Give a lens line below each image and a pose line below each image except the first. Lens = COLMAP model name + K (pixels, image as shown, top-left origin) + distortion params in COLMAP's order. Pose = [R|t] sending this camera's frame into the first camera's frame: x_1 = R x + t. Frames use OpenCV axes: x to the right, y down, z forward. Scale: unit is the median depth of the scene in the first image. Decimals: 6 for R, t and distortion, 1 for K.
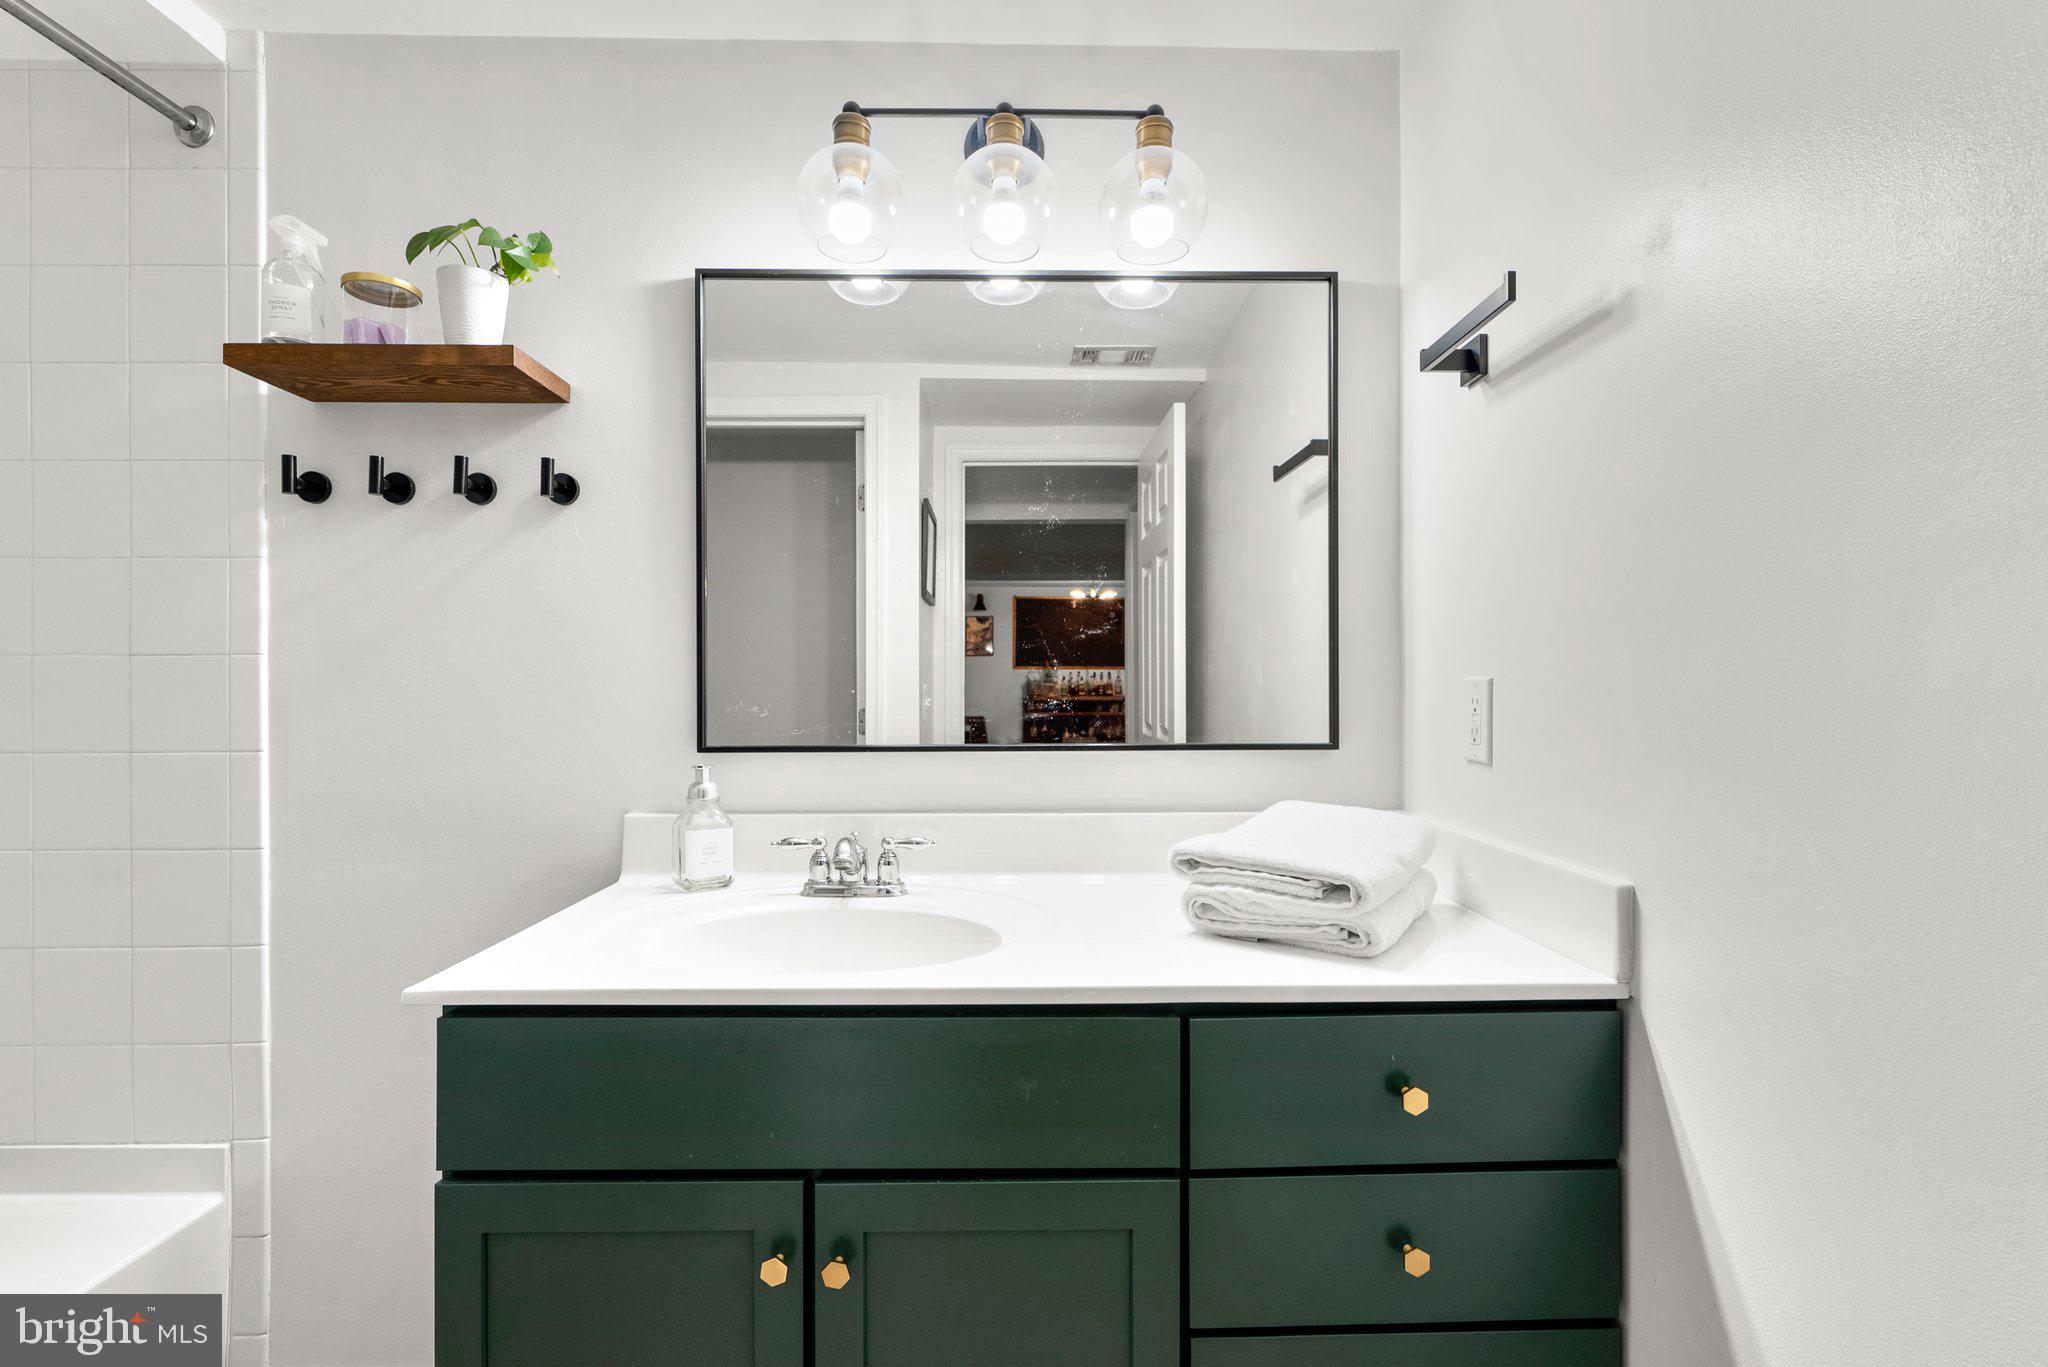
lens RADIAL K [[942.8, 0, 1027.7], [0, 942.8, 678.4], [0, 0, 1]] dist [-0.004713, 0.001968]
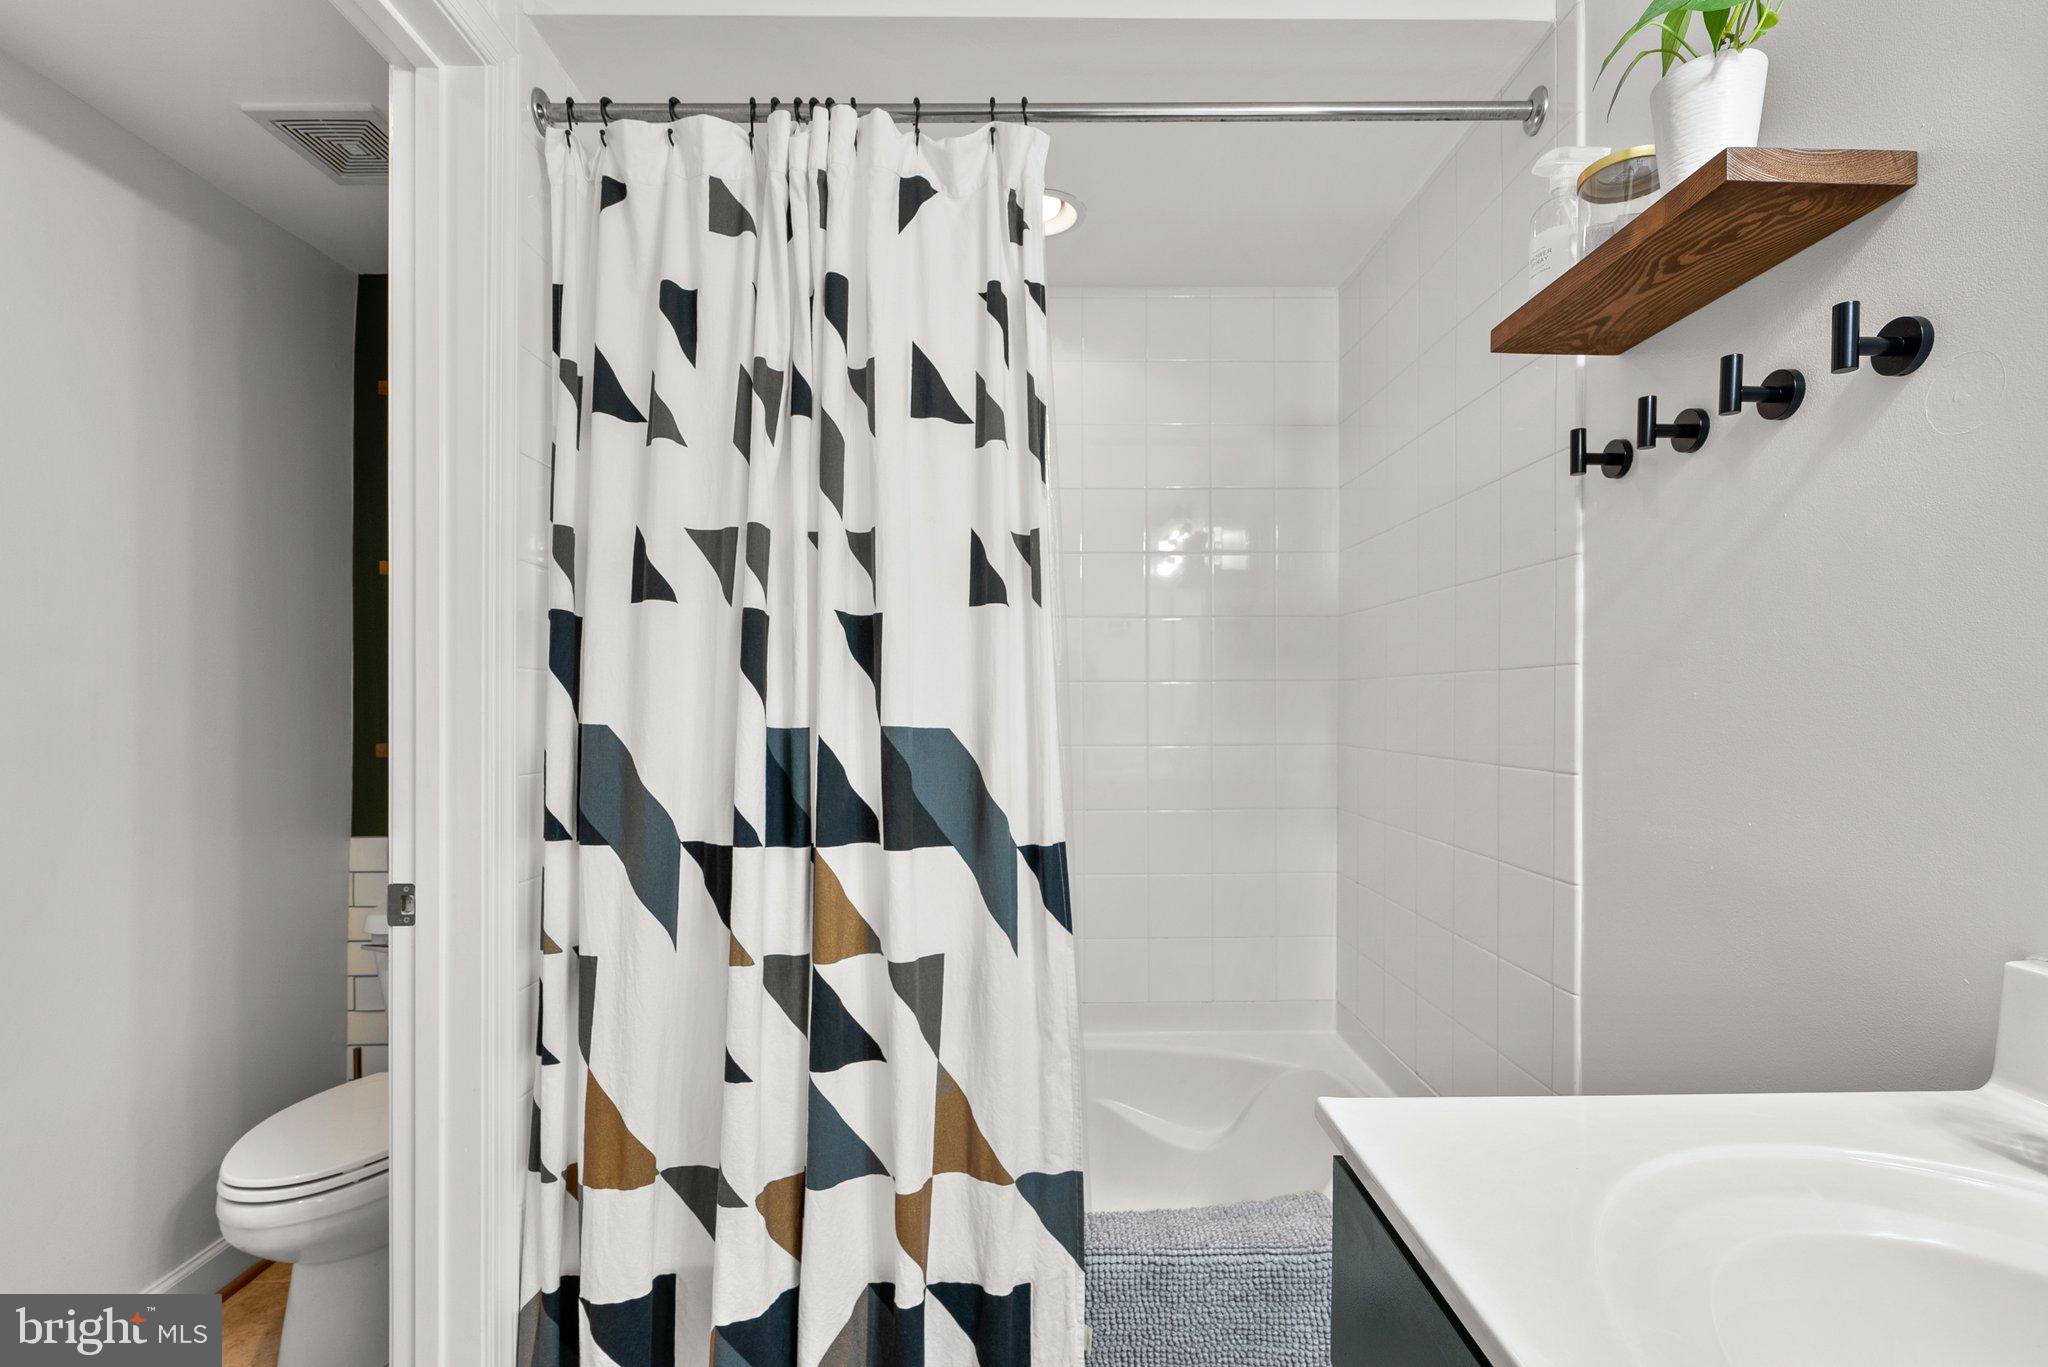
lens RADIAL K [[942.8, 0, 1027.2], [0, 942.8, 698.7], [0, 0, 1]] dist [-0.004713, 0.001968]
pose [[-0.002099, -0.000907, -0.999997, 0.067184], [0.008355, 0.999965, -0.000925, 0.003521], [0.999963, -0.008357, -0.002092, 0.505001]]
